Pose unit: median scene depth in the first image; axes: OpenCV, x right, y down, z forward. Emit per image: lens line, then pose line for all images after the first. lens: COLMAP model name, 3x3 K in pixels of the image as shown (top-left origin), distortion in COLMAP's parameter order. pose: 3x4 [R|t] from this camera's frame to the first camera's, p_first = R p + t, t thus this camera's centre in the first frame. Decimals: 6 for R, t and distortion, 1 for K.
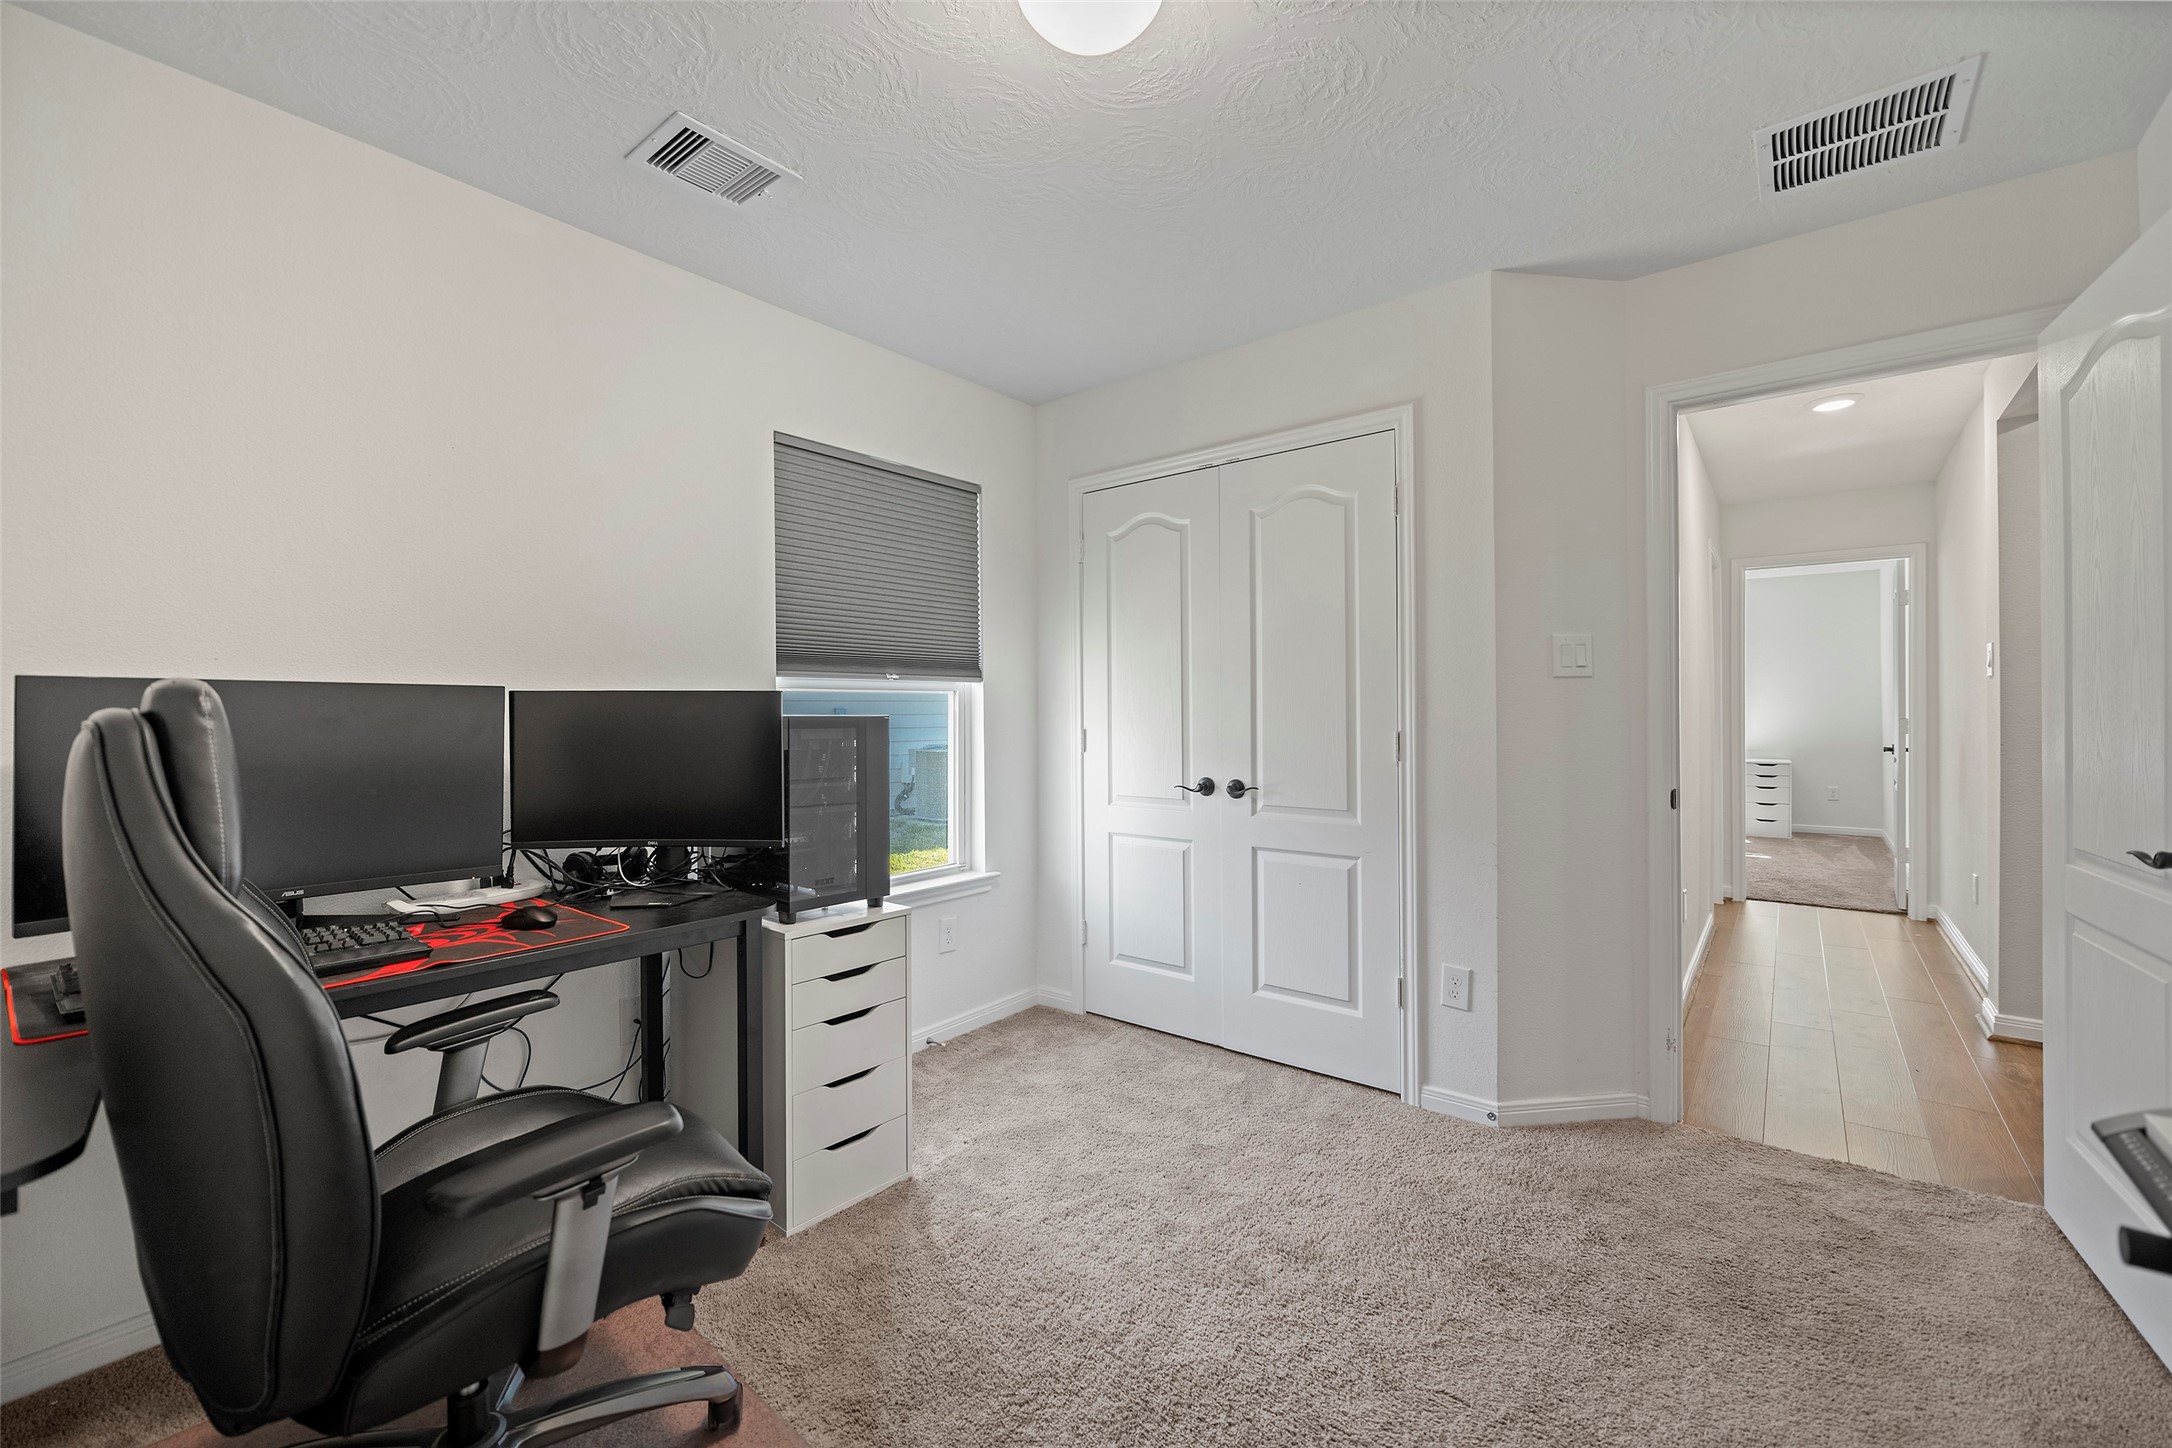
lens RADIAL K [[874.8, 0, 1085.3], [0, 874.8, 716.8], [0, 0, 1]] dist [-0.003938, -0.000220]
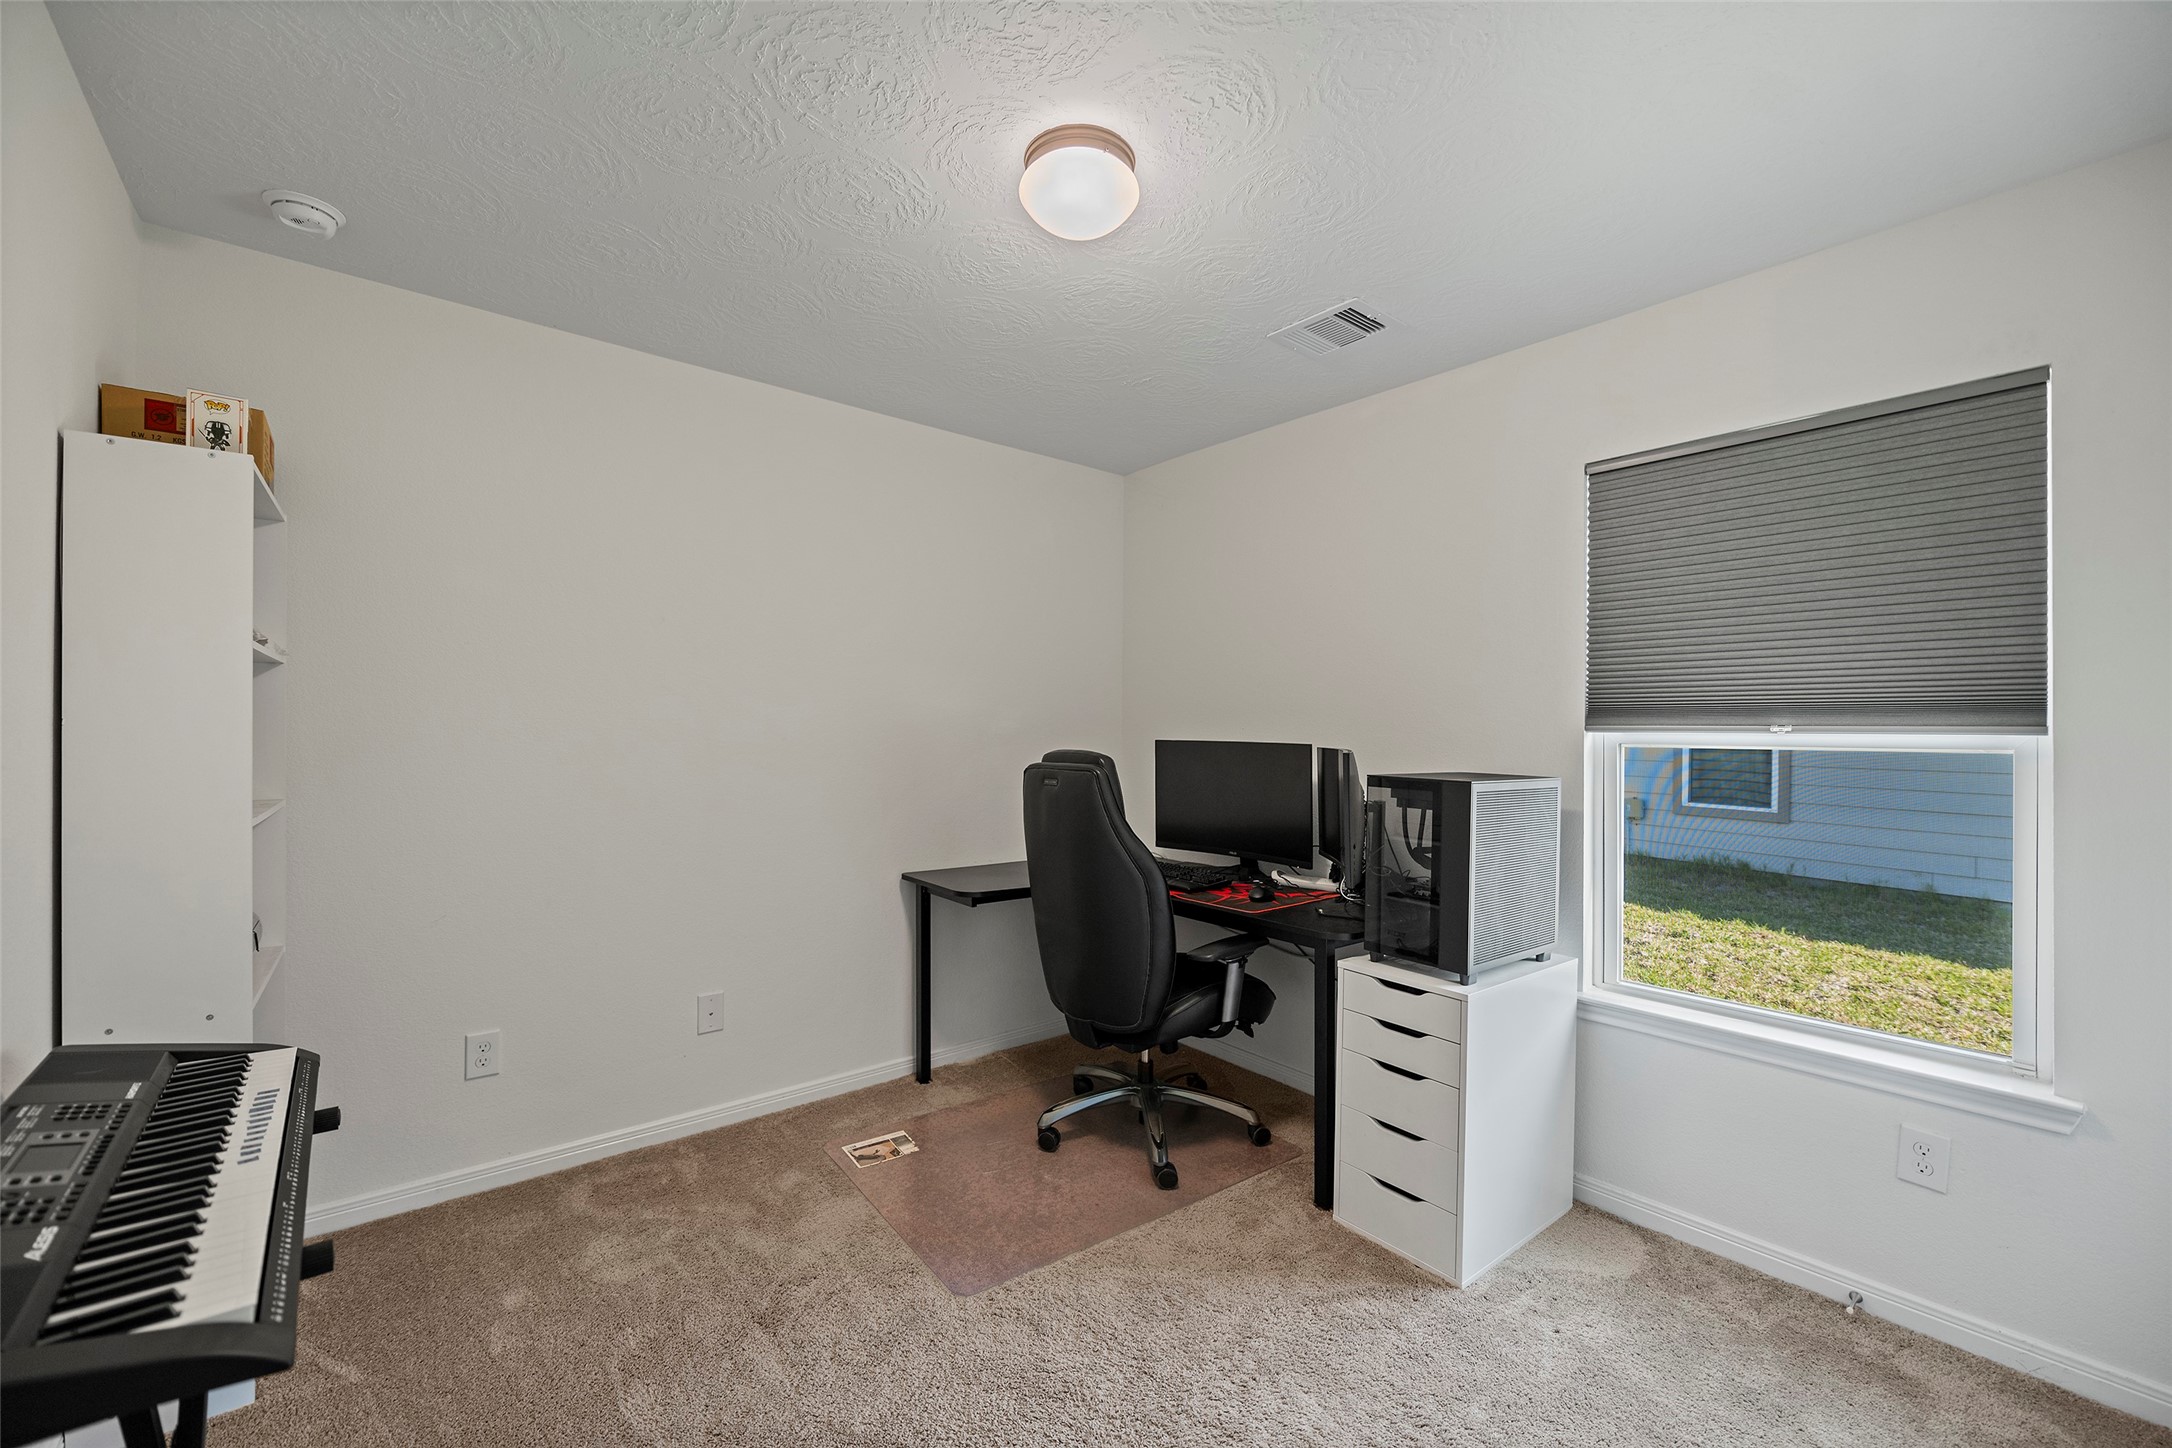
lens RADIAL K [[874.8, 0, 1085.3], [0, 874.8, 716.8], [0, 0, 1]] dist [-0.003938, -0.000220]
pose [[-0.198884, -0.010911, -0.979962, 0.645889], [-0.007822, 0.999924, -0.009546, -0.049575], [0.979992, 0.005766, -0.198954, 0.660119]]
